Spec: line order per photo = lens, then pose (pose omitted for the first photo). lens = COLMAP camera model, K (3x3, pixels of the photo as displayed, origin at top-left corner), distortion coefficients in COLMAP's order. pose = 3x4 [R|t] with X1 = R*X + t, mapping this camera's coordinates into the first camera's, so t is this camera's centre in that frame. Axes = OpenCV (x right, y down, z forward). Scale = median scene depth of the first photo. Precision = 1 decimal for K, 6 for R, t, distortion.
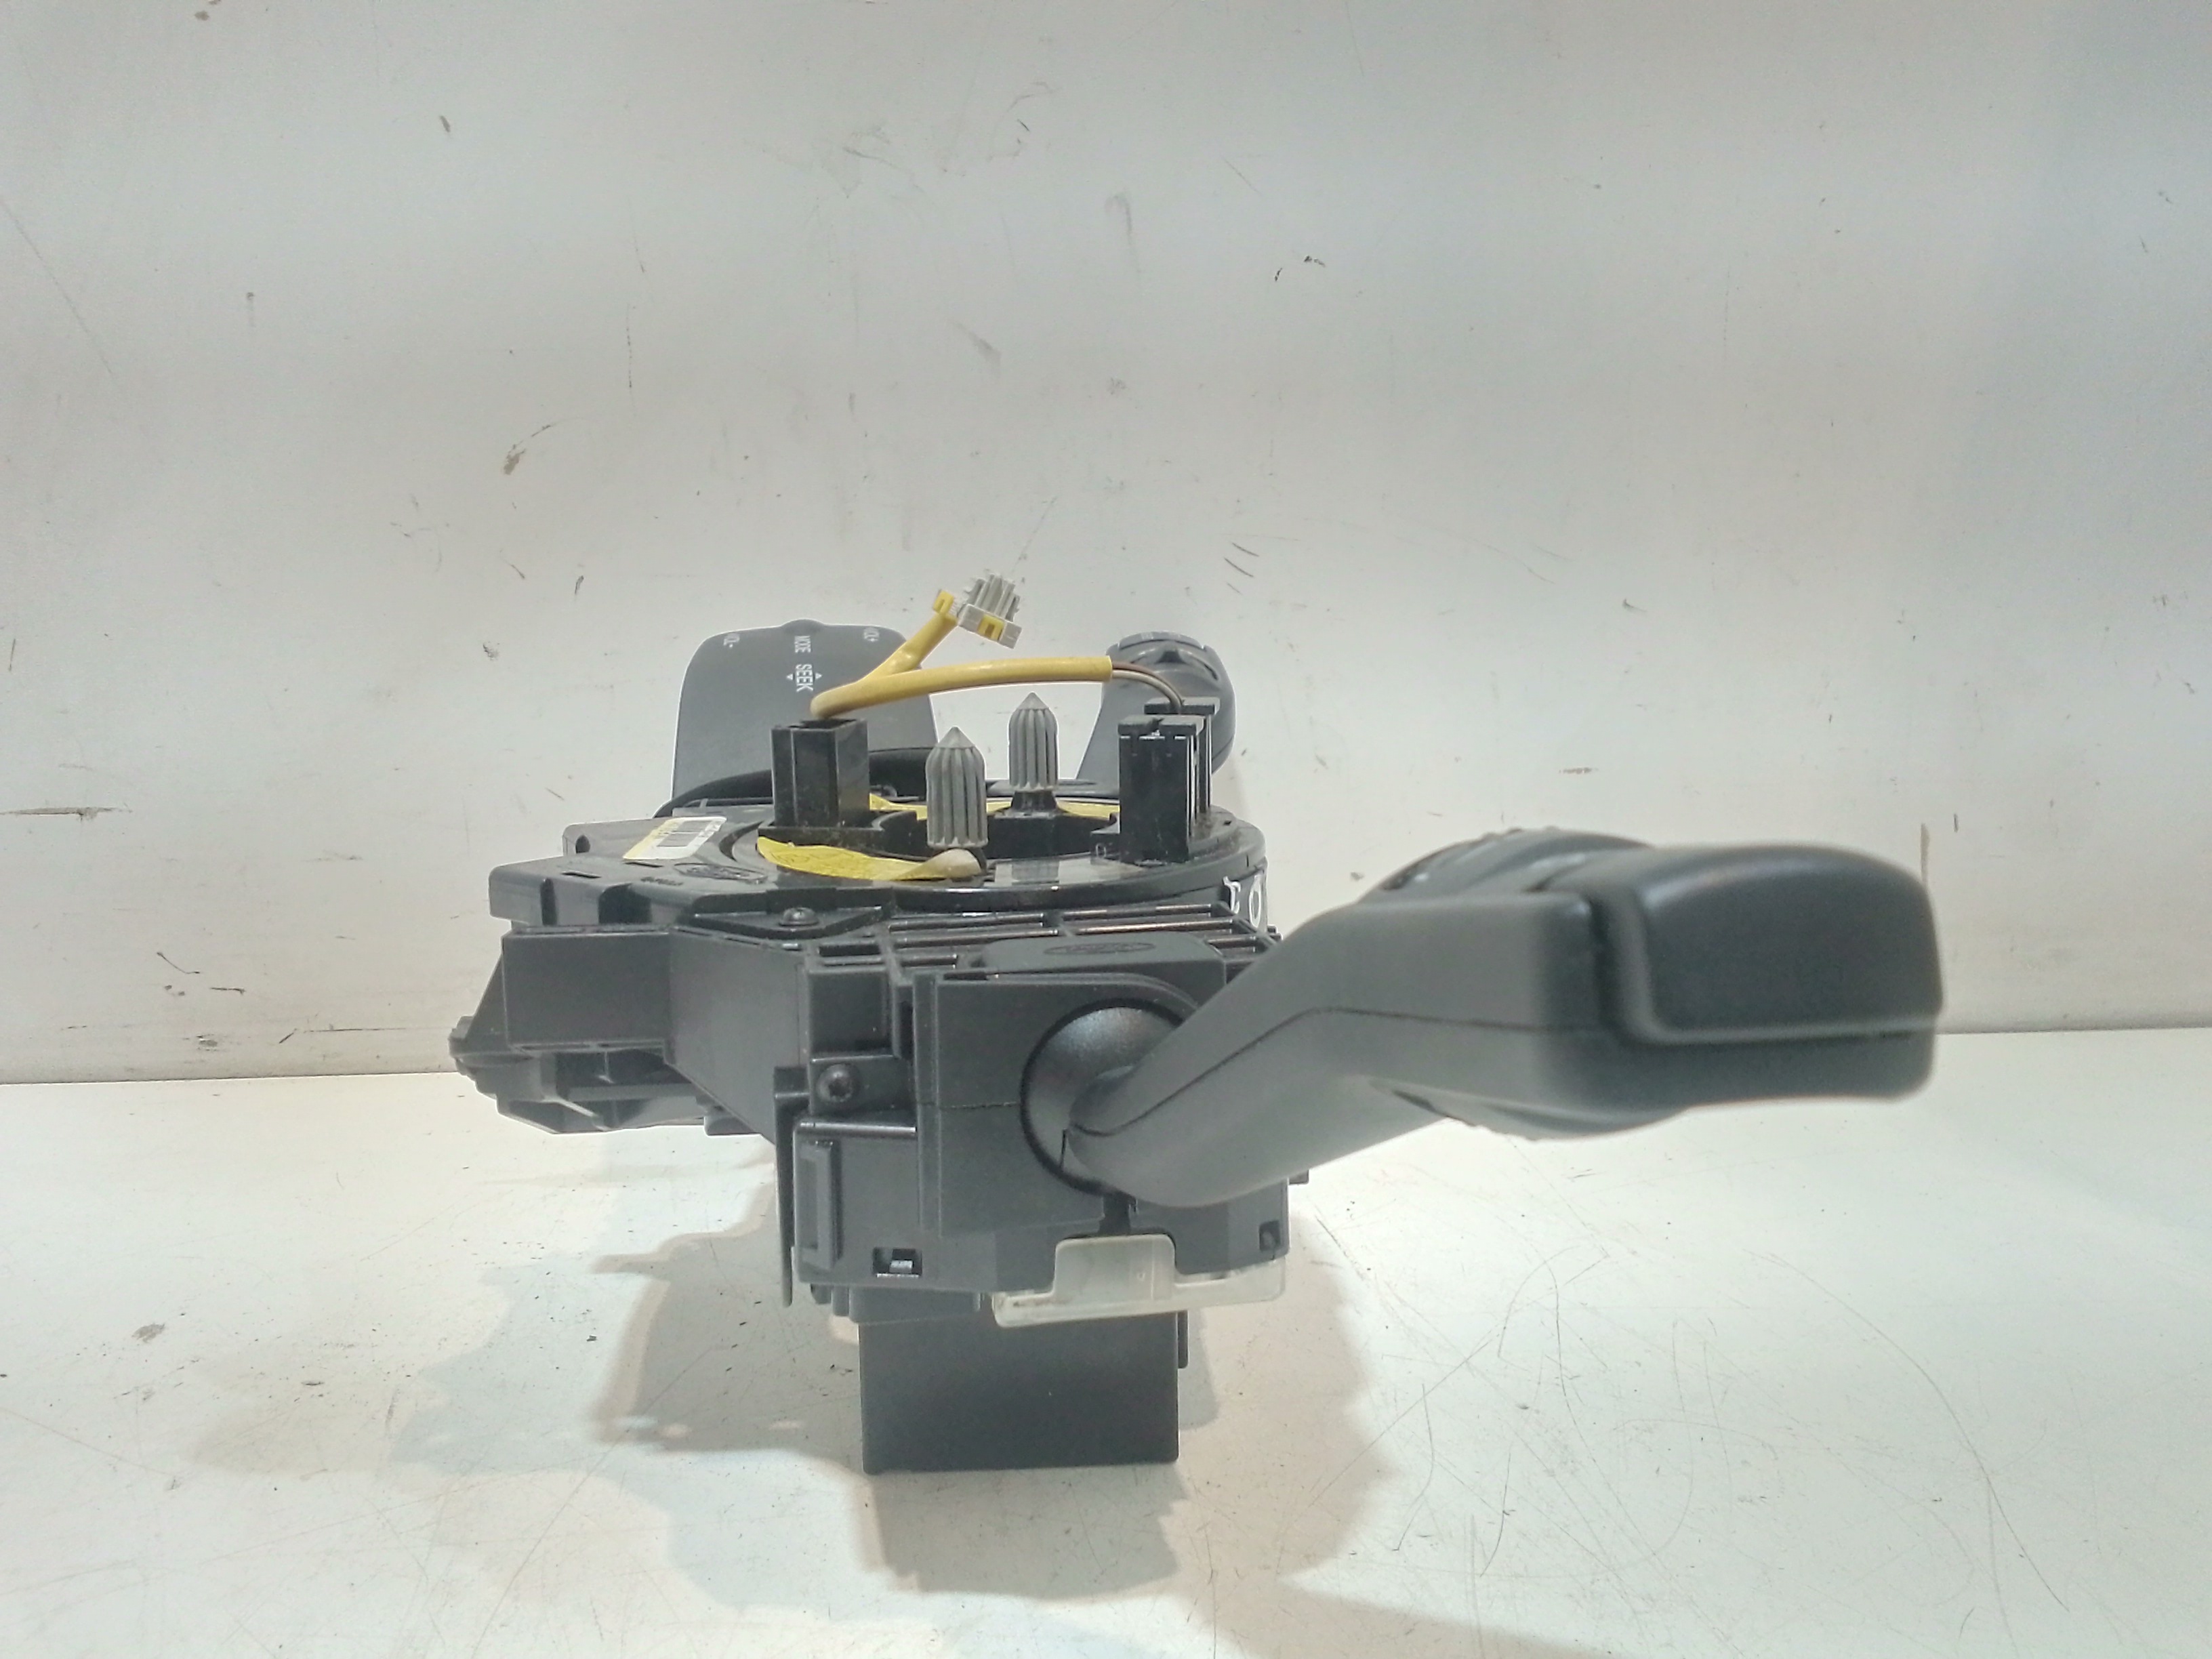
lens RADIAL K [[1680.0, 0, 1108.4], [0, 1680.0, 836.2], [0, 0, 1]] dist [0.044979, -0.086455]
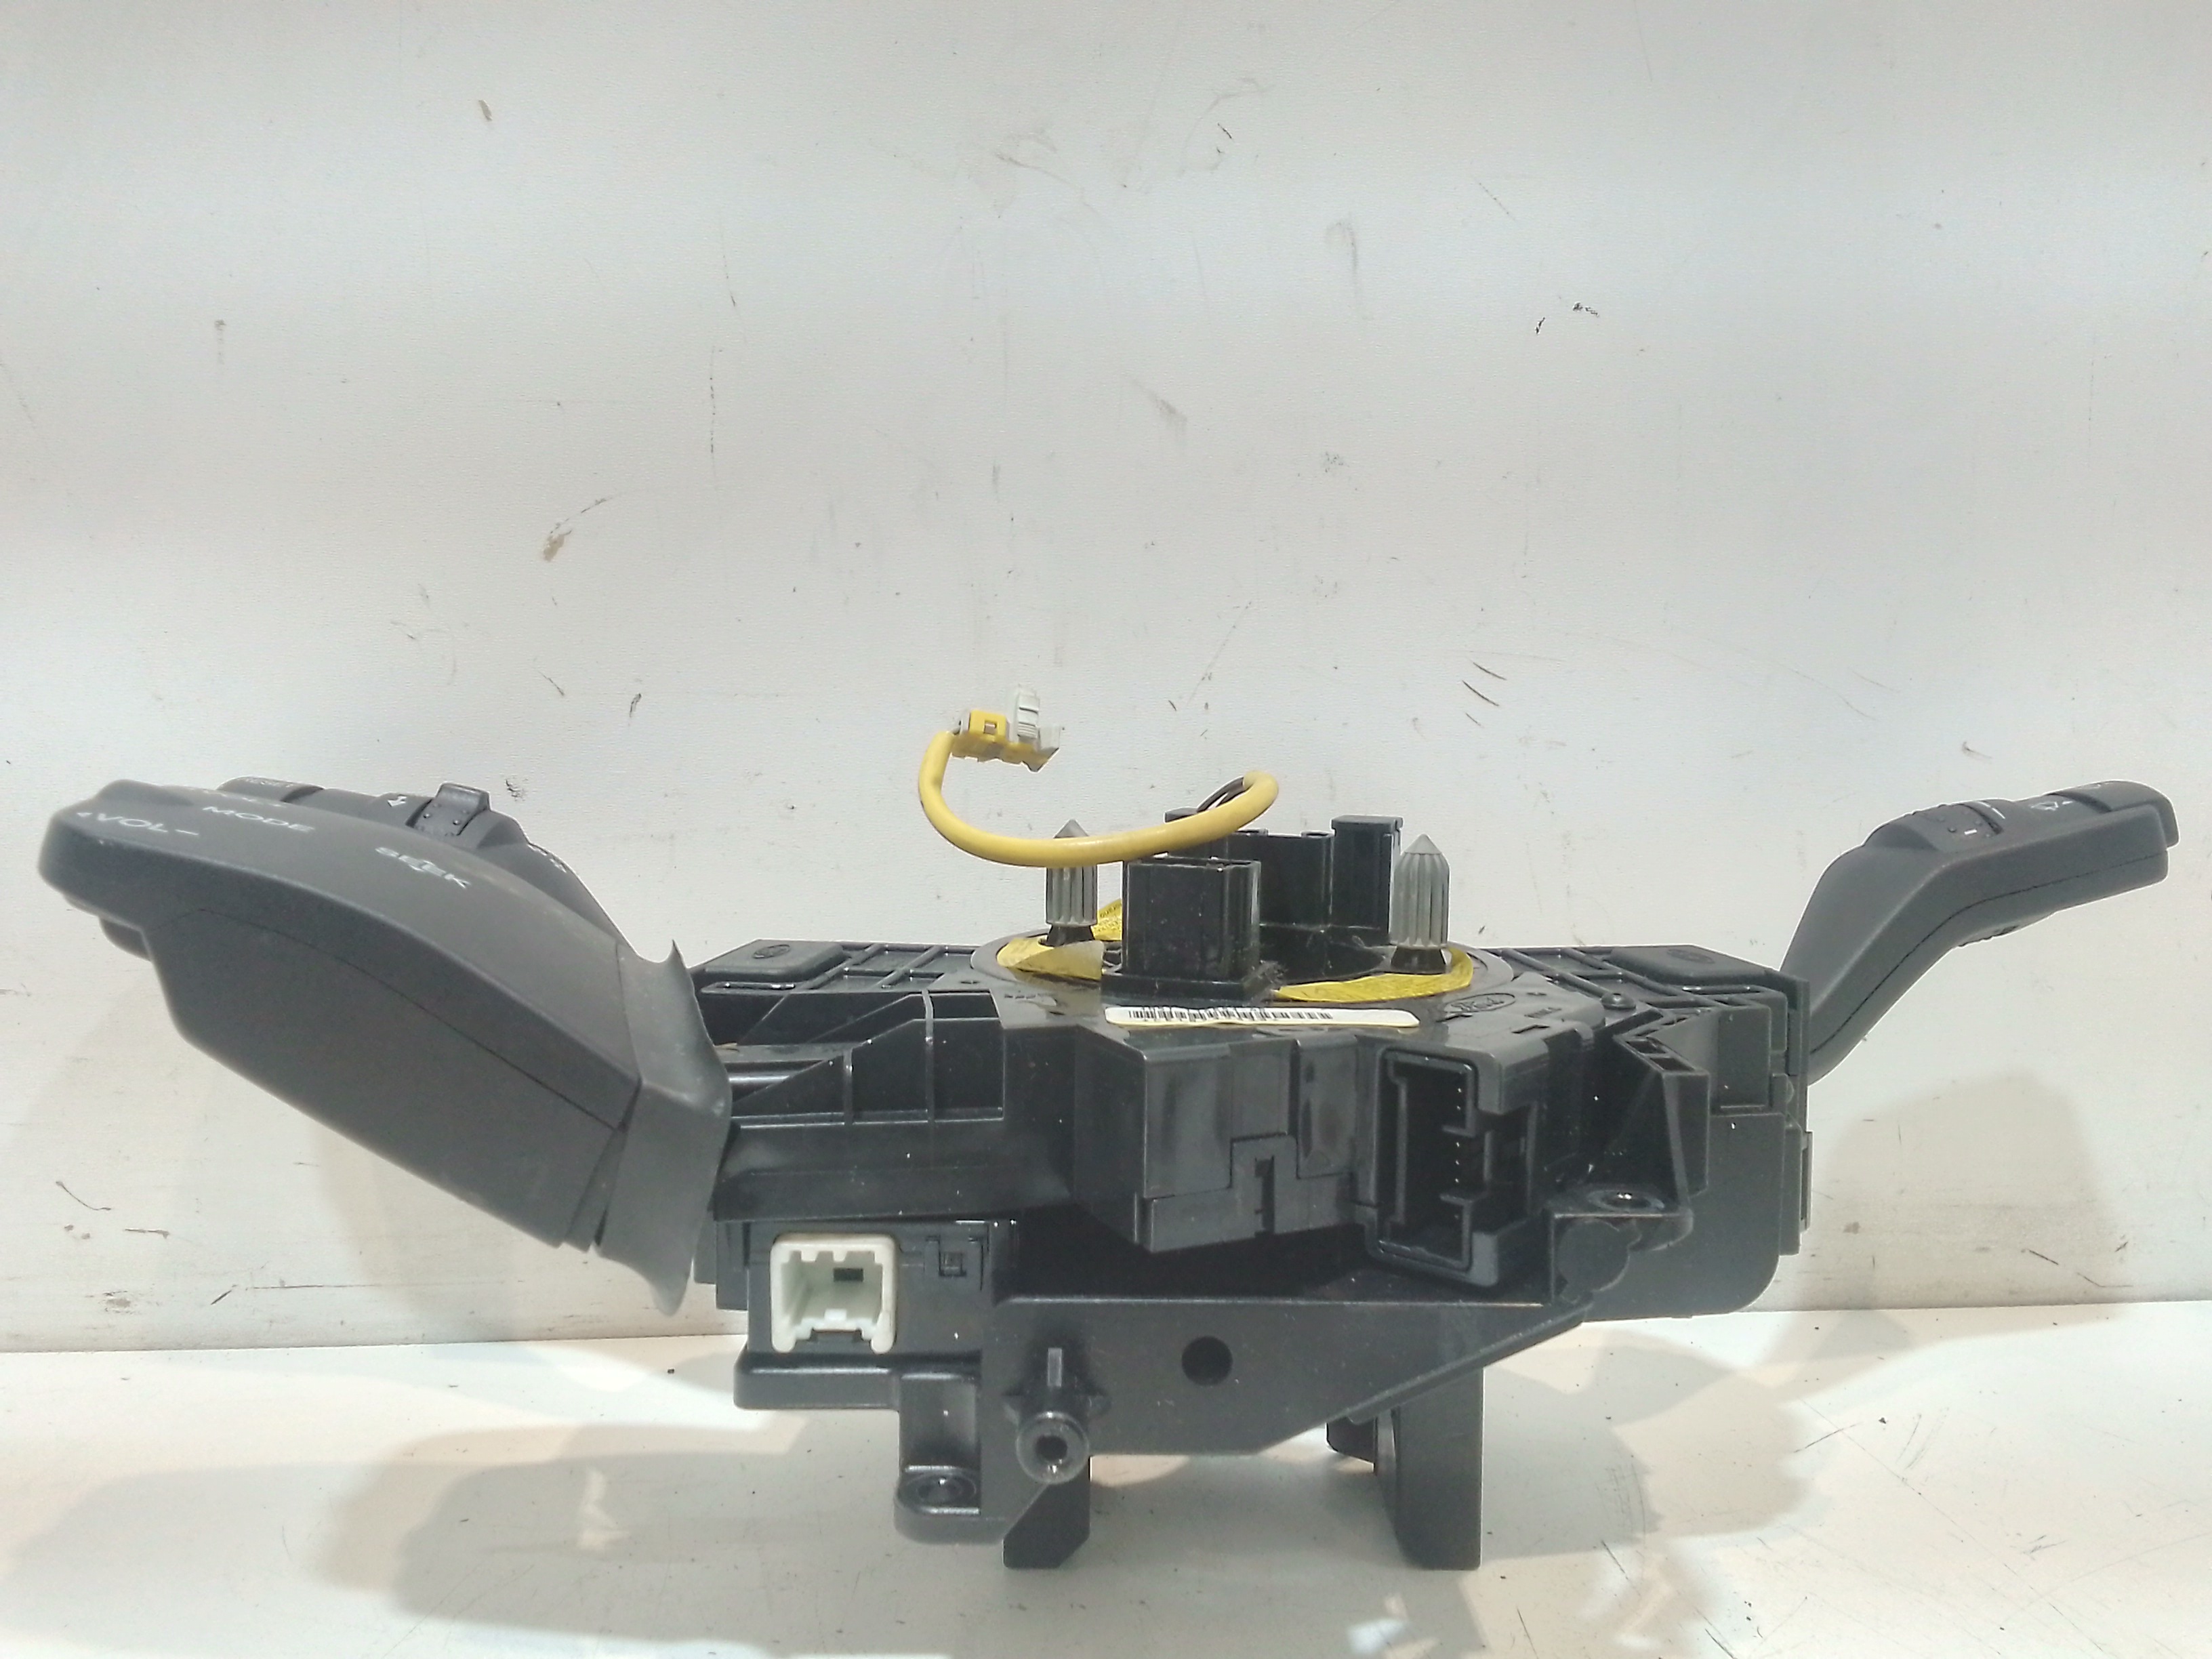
lens RADIAL K [[1680.0, 0, 1103.2], [0, 1680.0, 841.4], [0, 0, 1]] dist [0.044979, -0.086455]
pose [[0.999806, 0.013090, 0.014705, -0.112999], [-0.012030, 0.997477, -0.069967, -0.036617], [-0.015584, 0.069776, 0.997441, 0.240170]]
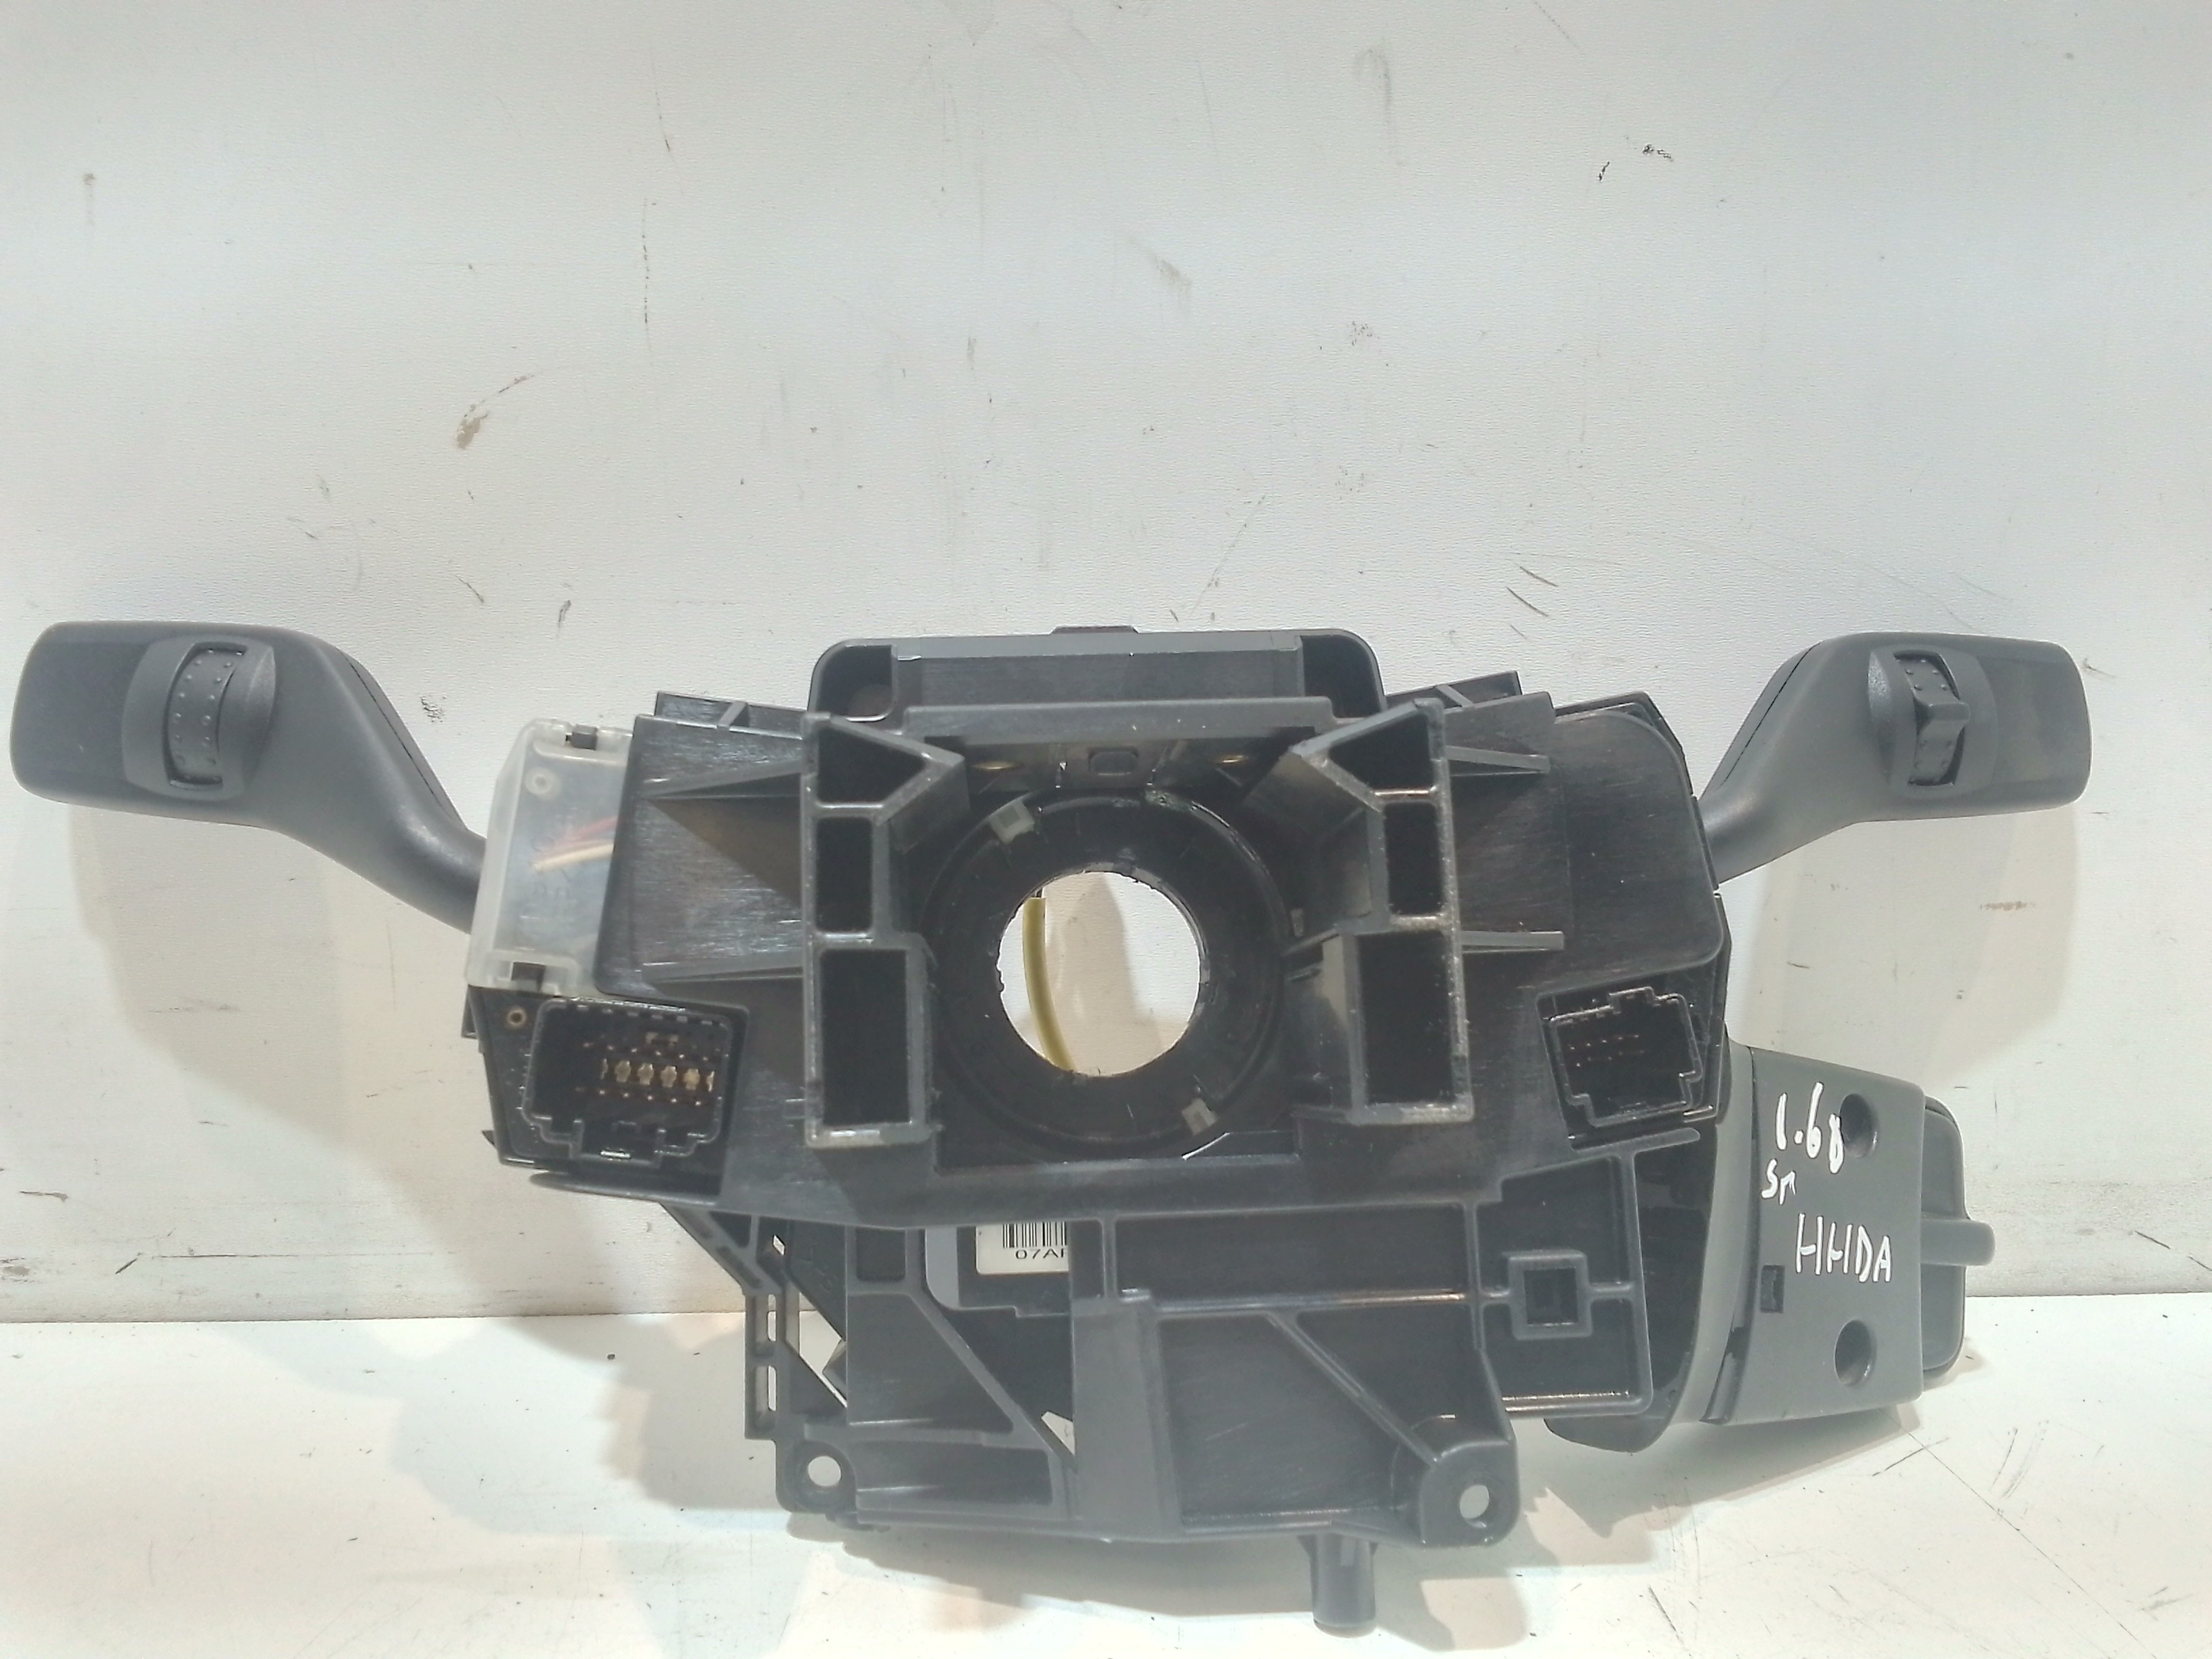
lens RADIAL K [[1680.0, 0, 1104.5], [0, 1680.0, 843.7], [0, 0, 1]] dist [0.044979, -0.086455]
pose [[0.999750, 0.017521, -0.013920, -0.086697], [-0.017791, 0.999652, -0.019490, -0.047874], [0.013574, 0.019733, 0.999713, 0.331460]]
